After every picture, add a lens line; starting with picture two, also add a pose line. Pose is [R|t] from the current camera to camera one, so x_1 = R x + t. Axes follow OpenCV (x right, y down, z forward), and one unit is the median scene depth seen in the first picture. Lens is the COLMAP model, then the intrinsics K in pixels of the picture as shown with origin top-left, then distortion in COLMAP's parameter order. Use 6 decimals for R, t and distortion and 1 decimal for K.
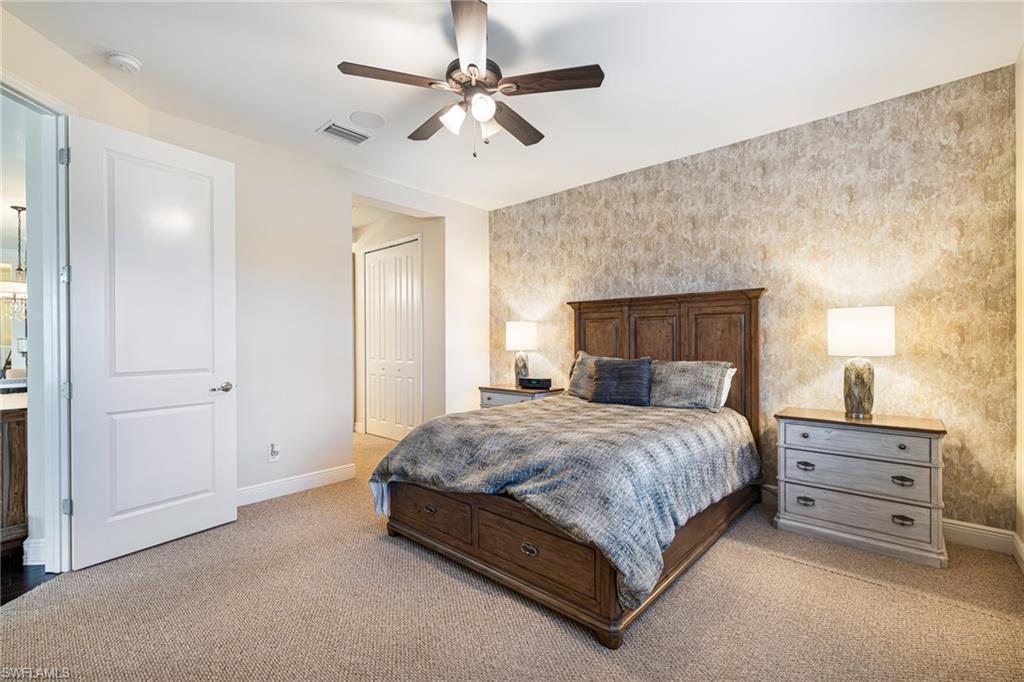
lens RADIAL K [[515.1, 0, 510.6], [0, 515.1, 329.8], [0, 0, 1]] dist [0.000164, -0.000708]
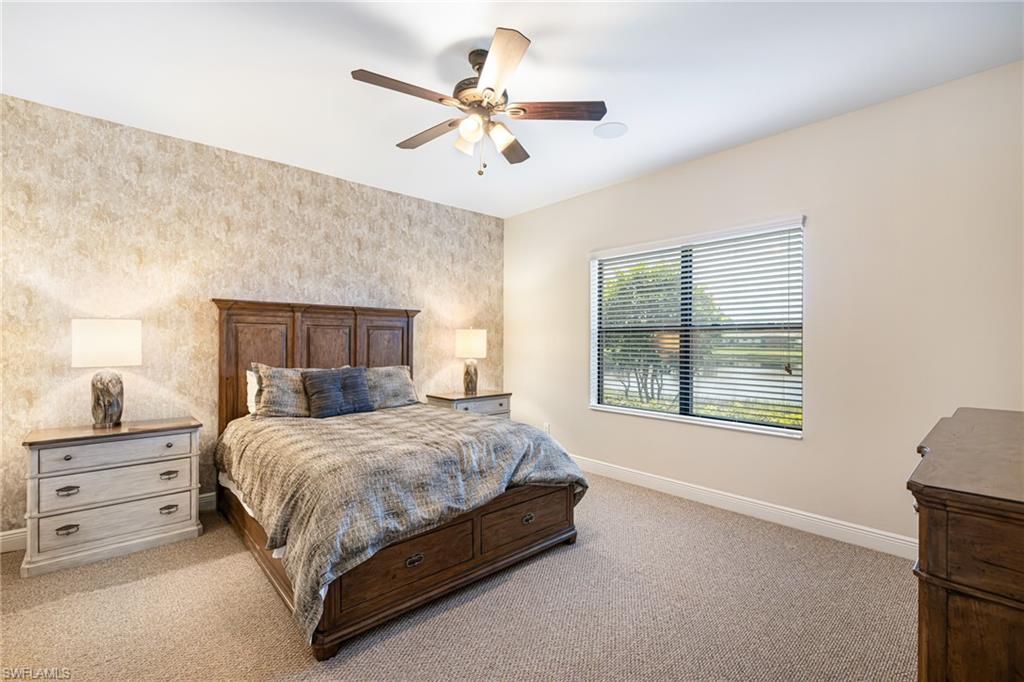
lens RADIAL K [[447.1, 0, 511.9], [0, 447.1, 348.6], [0, 0, 1]] dist [-0.004531, 0.001368]
pose [[0.022407, 0.002328, 0.999746, -0.535332], [-0.012422, 0.999921, -0.002050, 0.015489], [-0.999672, -0.012372, 0.022434, 0.567437]]
